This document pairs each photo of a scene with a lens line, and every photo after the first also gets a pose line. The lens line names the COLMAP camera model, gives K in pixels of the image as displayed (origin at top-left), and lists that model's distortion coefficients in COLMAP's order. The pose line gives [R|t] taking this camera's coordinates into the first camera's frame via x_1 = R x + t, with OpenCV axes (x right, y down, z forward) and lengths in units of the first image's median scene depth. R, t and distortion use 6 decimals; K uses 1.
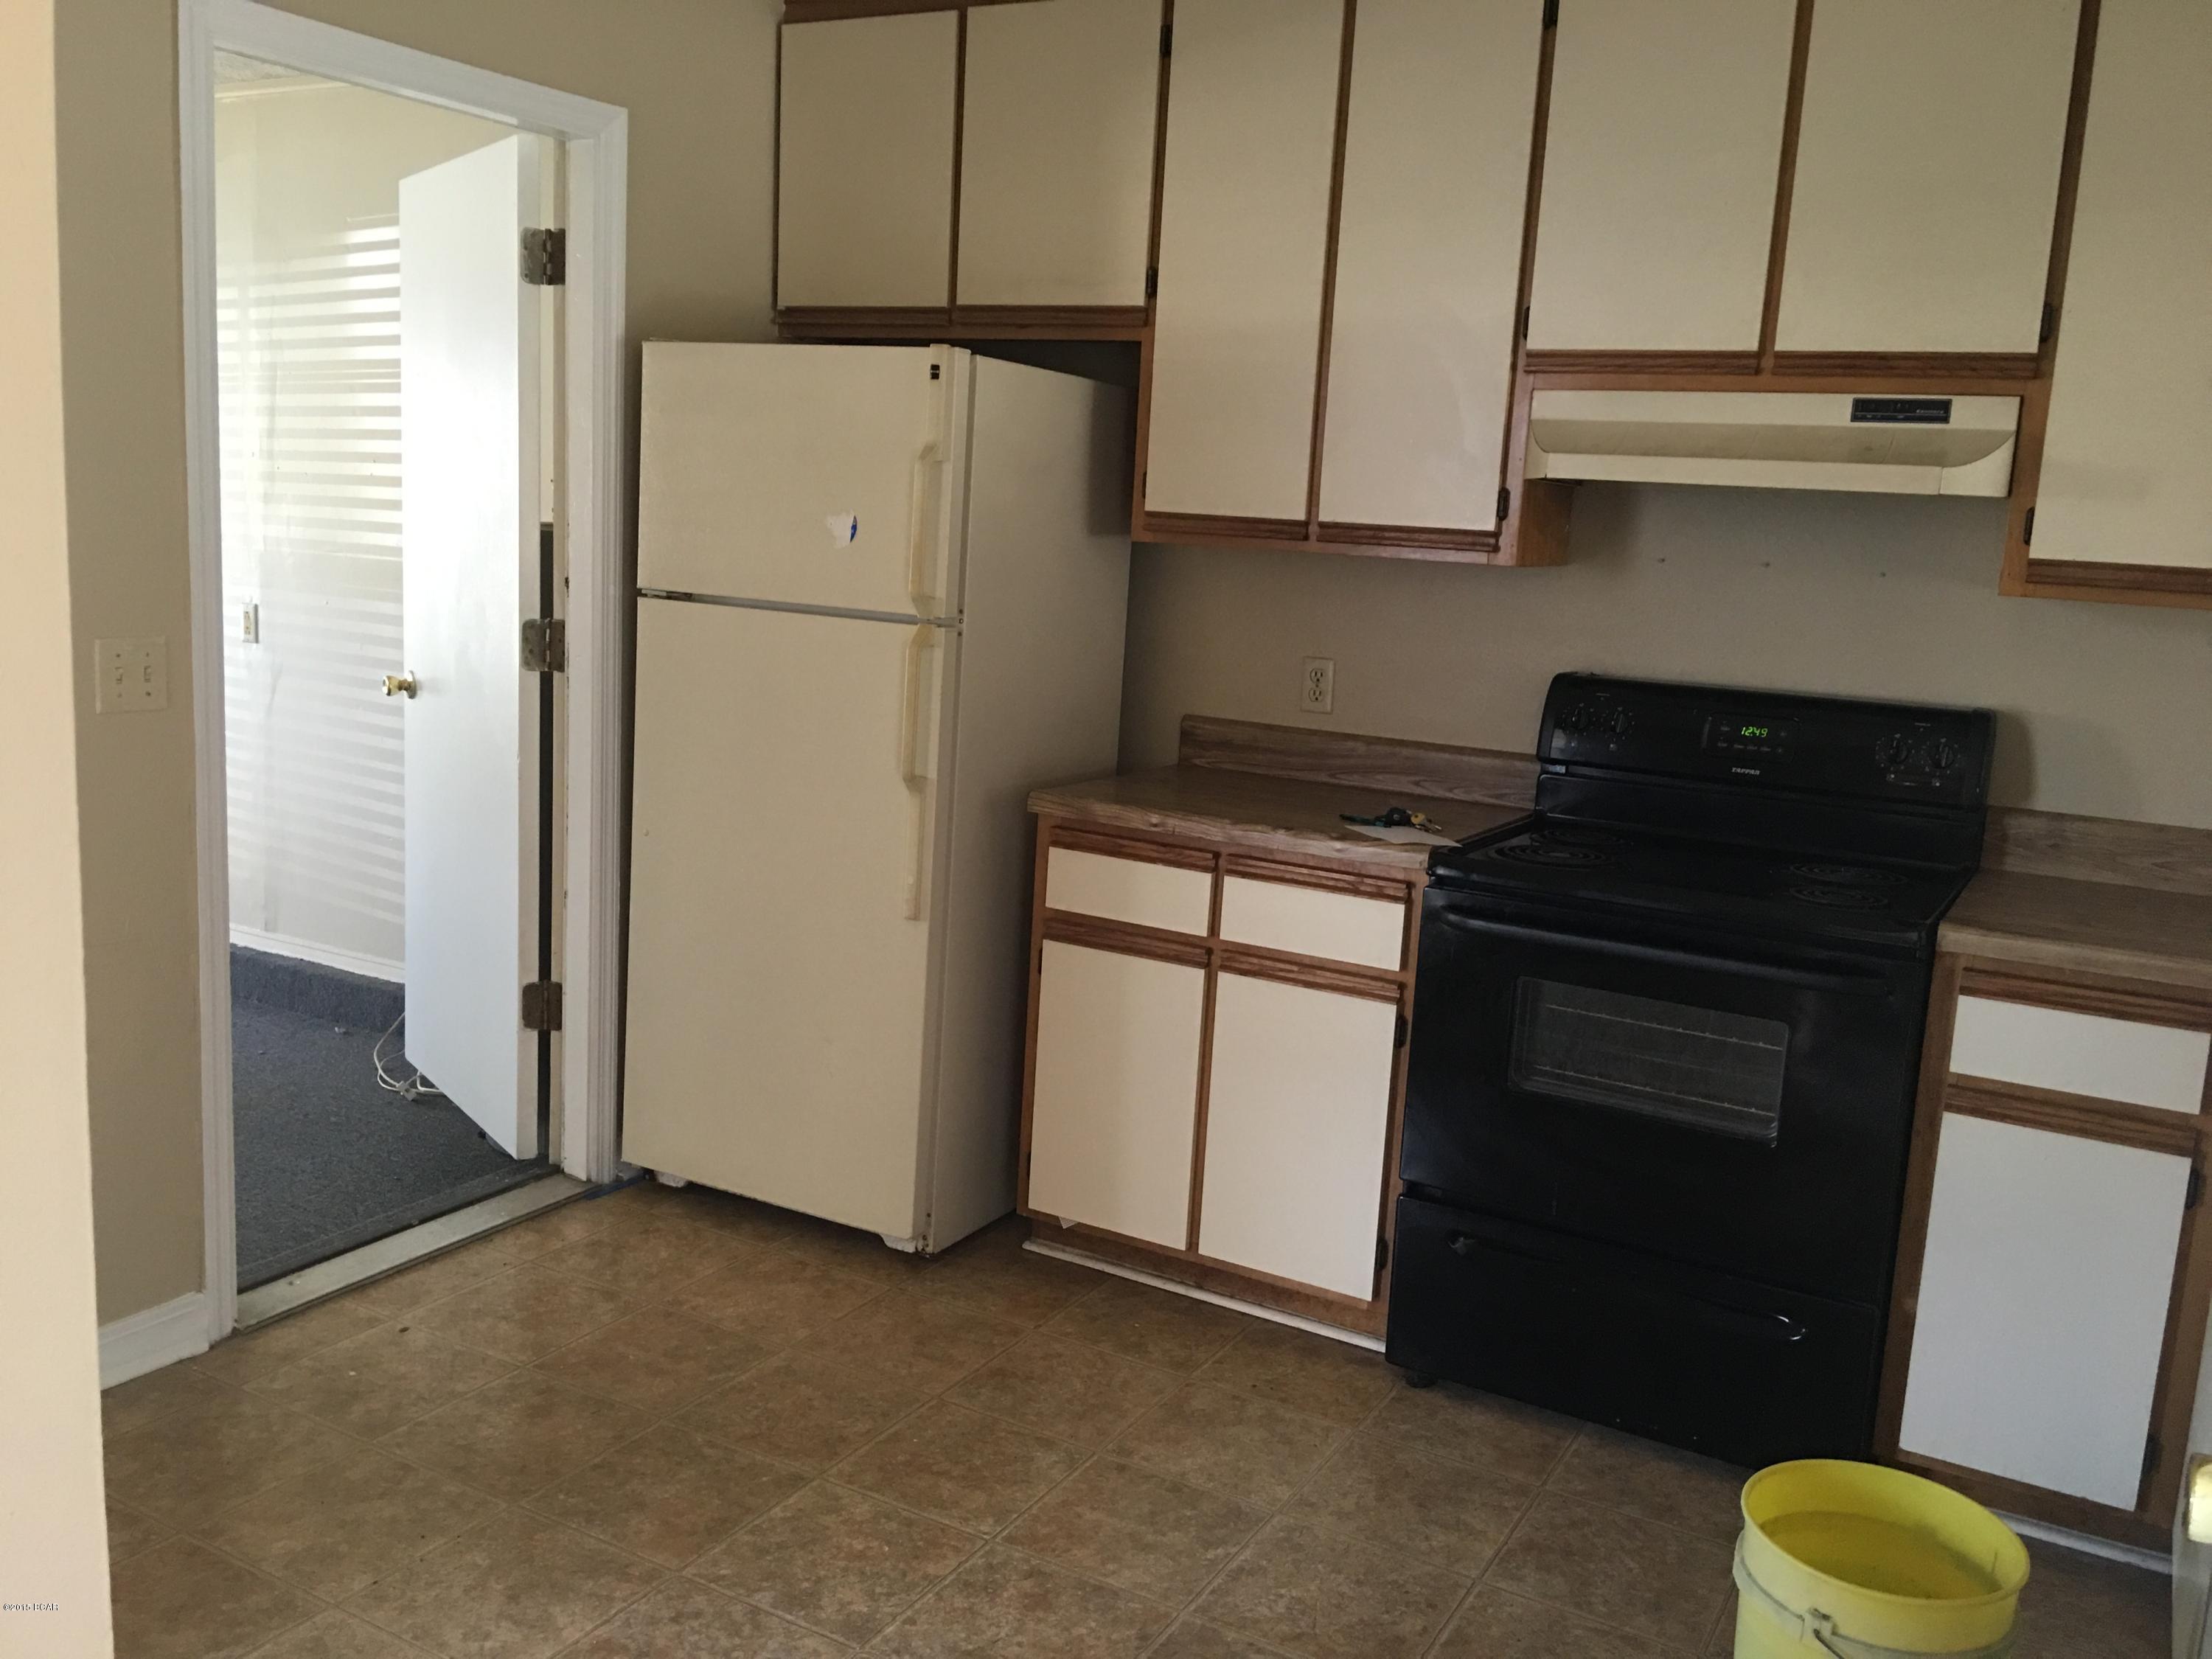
lens RADIAL K [[1909.0, 0, 1113.9], [0, 1909.0, 833.7], [0, 0, 1]] dist [0.067552, -0.035958]
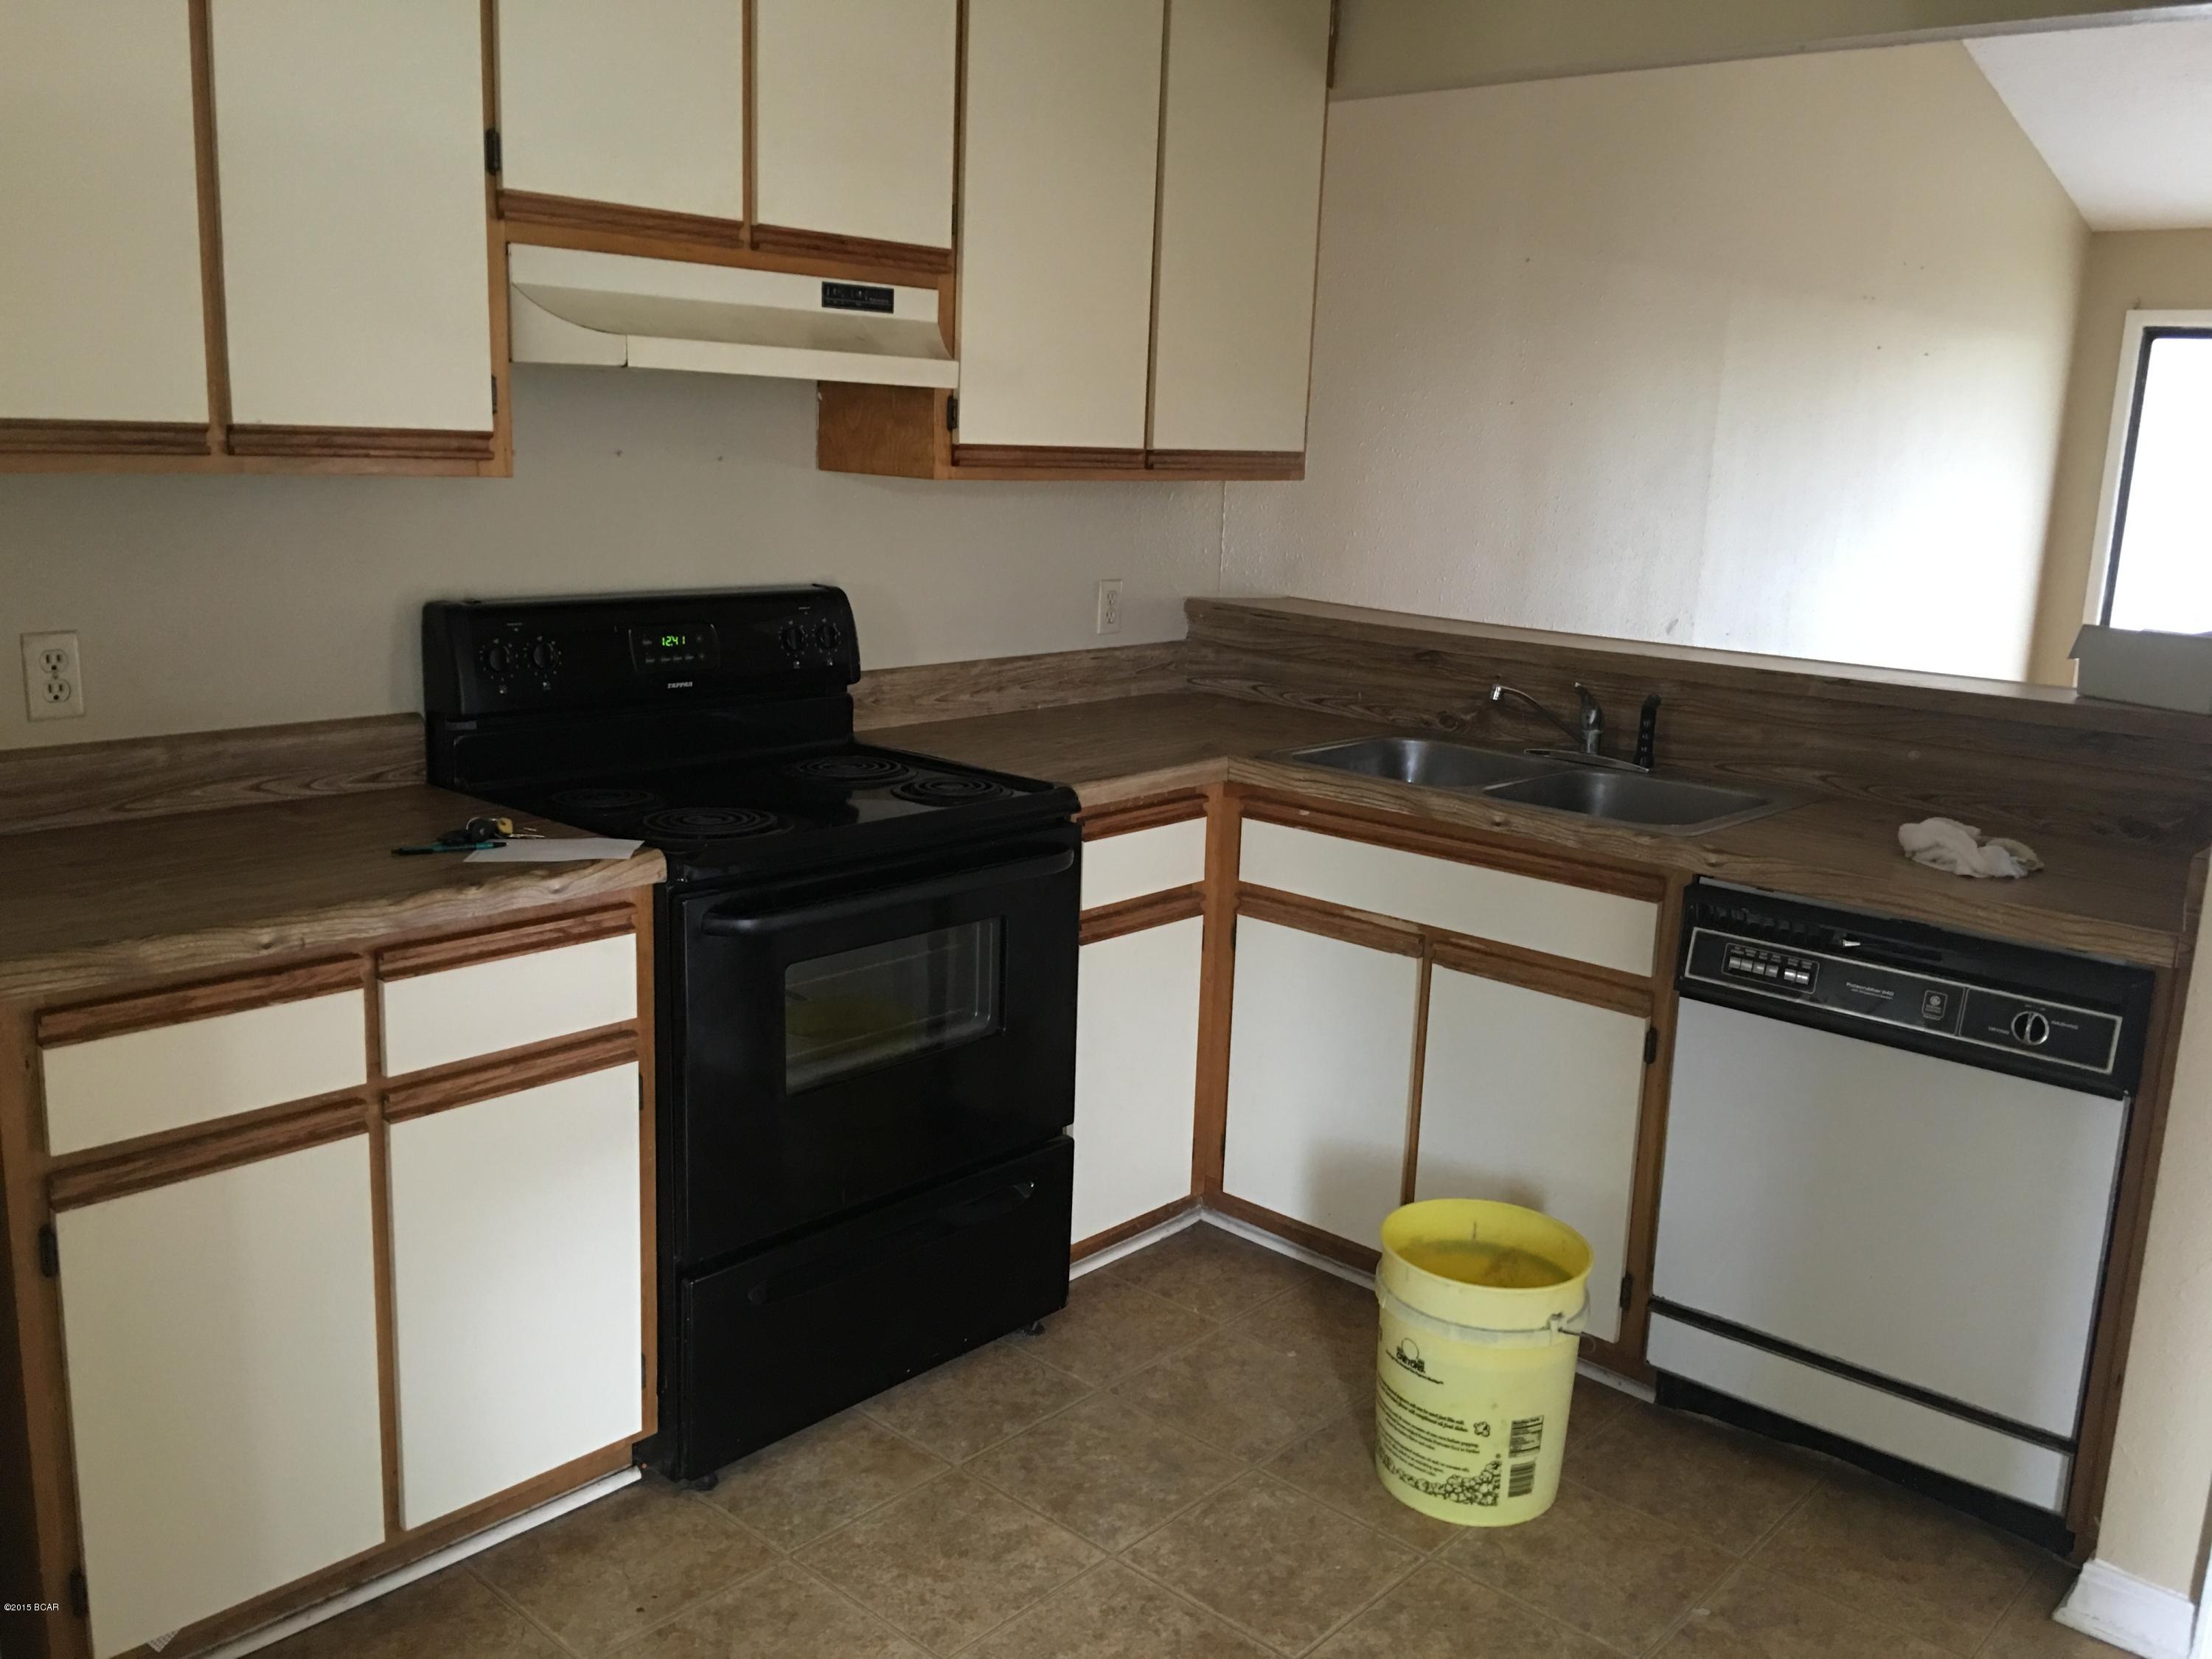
lens RADIAL K [[1909.0, 0, 1115.5], [0, 1909.0, 820.4], [0, 0, 1]] dist [0.067552, -0.035958]
pose [[0.208918, -0.250726, 0.945246, -0.526480], [0.138106, 0.964452, 0.225297, -0.153857], [-0.968132, 0.083476, 0.236118, 0.621586]]
